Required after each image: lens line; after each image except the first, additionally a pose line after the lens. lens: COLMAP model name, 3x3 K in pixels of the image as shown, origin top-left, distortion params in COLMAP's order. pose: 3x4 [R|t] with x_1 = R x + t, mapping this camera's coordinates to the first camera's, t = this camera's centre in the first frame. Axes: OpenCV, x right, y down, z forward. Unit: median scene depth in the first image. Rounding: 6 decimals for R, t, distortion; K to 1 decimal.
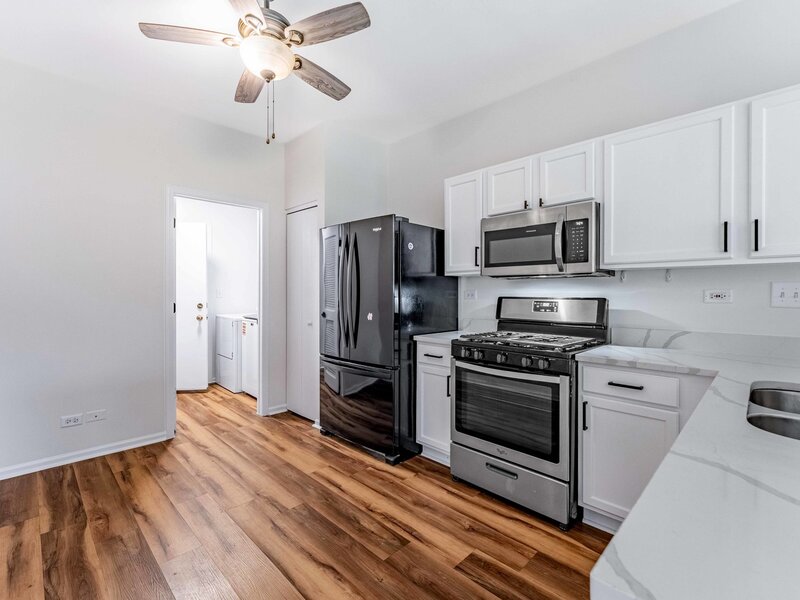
lens RADIAL K [[374.5, 0, 401.1], [0, 374.5, 293.9], [0, 0, 1]] dist [0.000966, -0.000481]
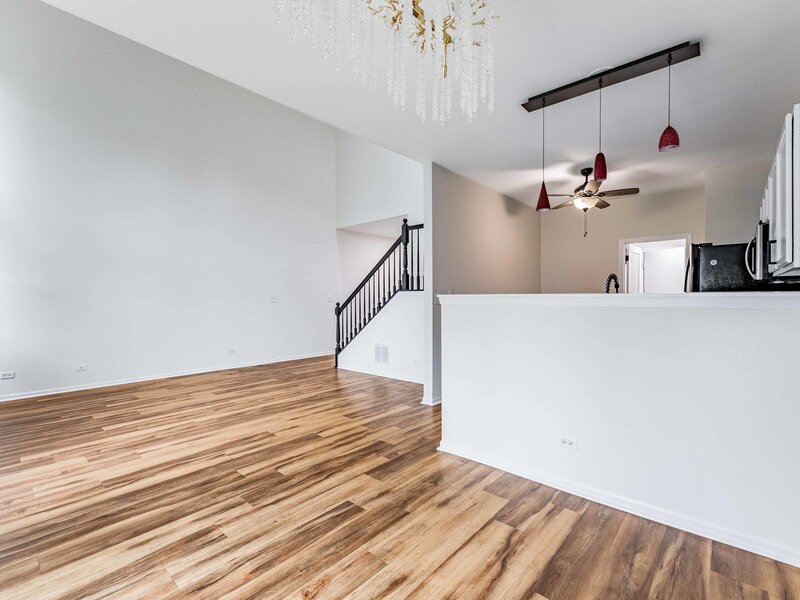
lens RADIAL K [[373.6, 0, 396.3], [0, 373.6, 305.4], [0, 0, 1]] dist [-0.000428, -0.000354]
pose [[0.052576, 0.017319, -0.998467, 1.498620], [-0.001654, 0.999850, 0.017256, 0.008868], [0.998616, 0.000744, 0.052596, -0.266929]]
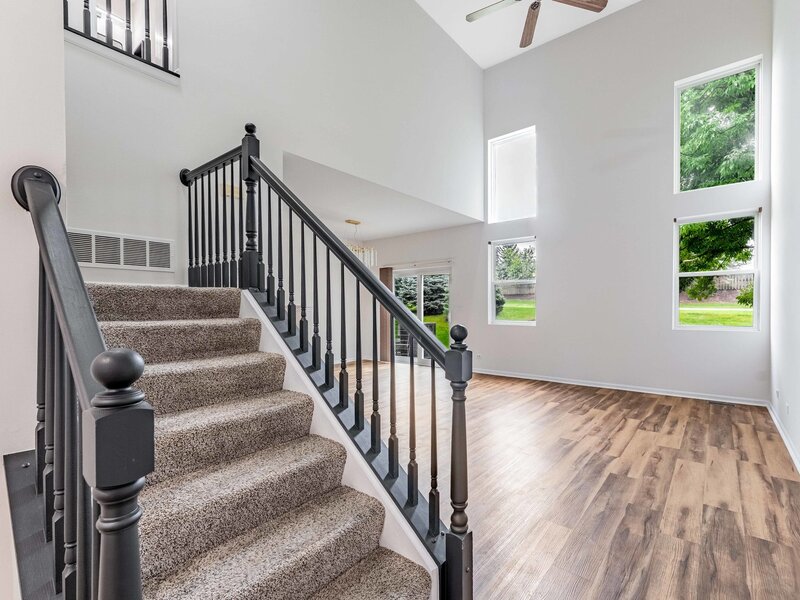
lens RADIAL K [[377.5, 0, 428.7], [0, 377.5, 305.0], [0, 0, 1]] dist [0.001096, 0.000244]
pose [[-0.130125, 0.003386, 0.991492, -1.819829], [0.009663, 0.999951, -0.002146, 0.004894], [-0.991451, 0.009301, -0.130151, -0.419823]]
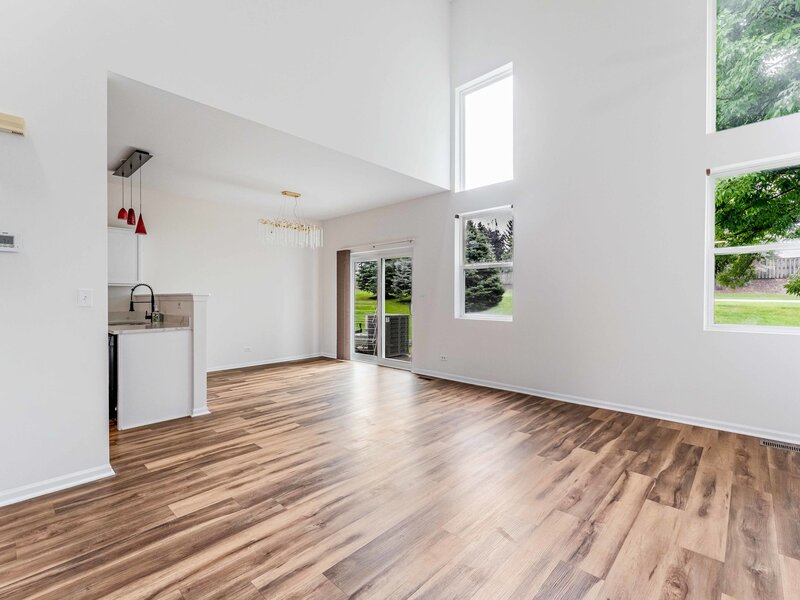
lens RADIAL K [[374.5, 0, 401.1], [0, 374.5, 293.9], [0, 0, 1]] dist [0.000966, -0.000481]
pose [[-0.034761, 0.004518, 0.999385, -1.316339], [0.006372, 0.999970, -0.004299, 0.008917], [-0.999375, 0.006219, -0.034789, -0.821830]]
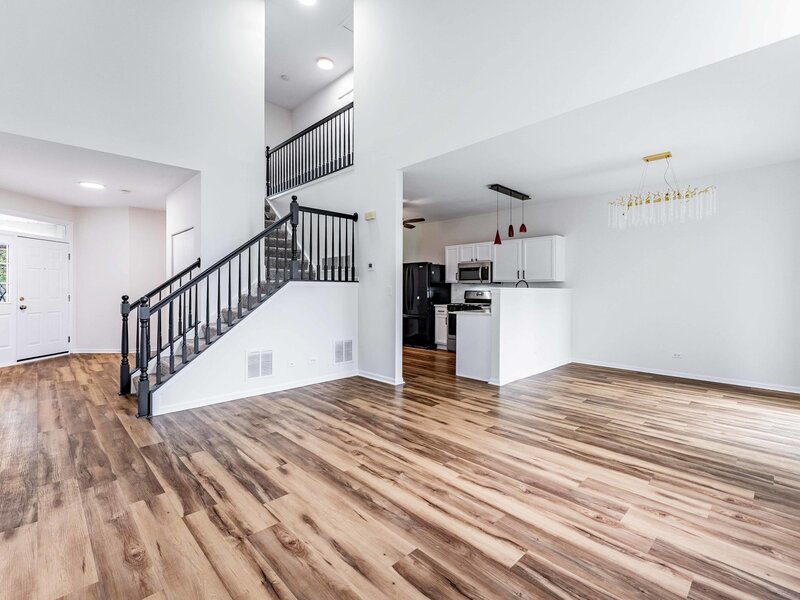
lens RADIAL K [[374.5, 0, 401.1], [0, 374.5, 293.9], [0, 0, 1]] dist [0.000966, -0.000481]
pose [[0.999845, -0.000416, -0.017587, -0.181217], [0.000538, 0.999976, 0.006938, 0.012876], [0.017583, -0.006947, 0.999821, -2.000897]]
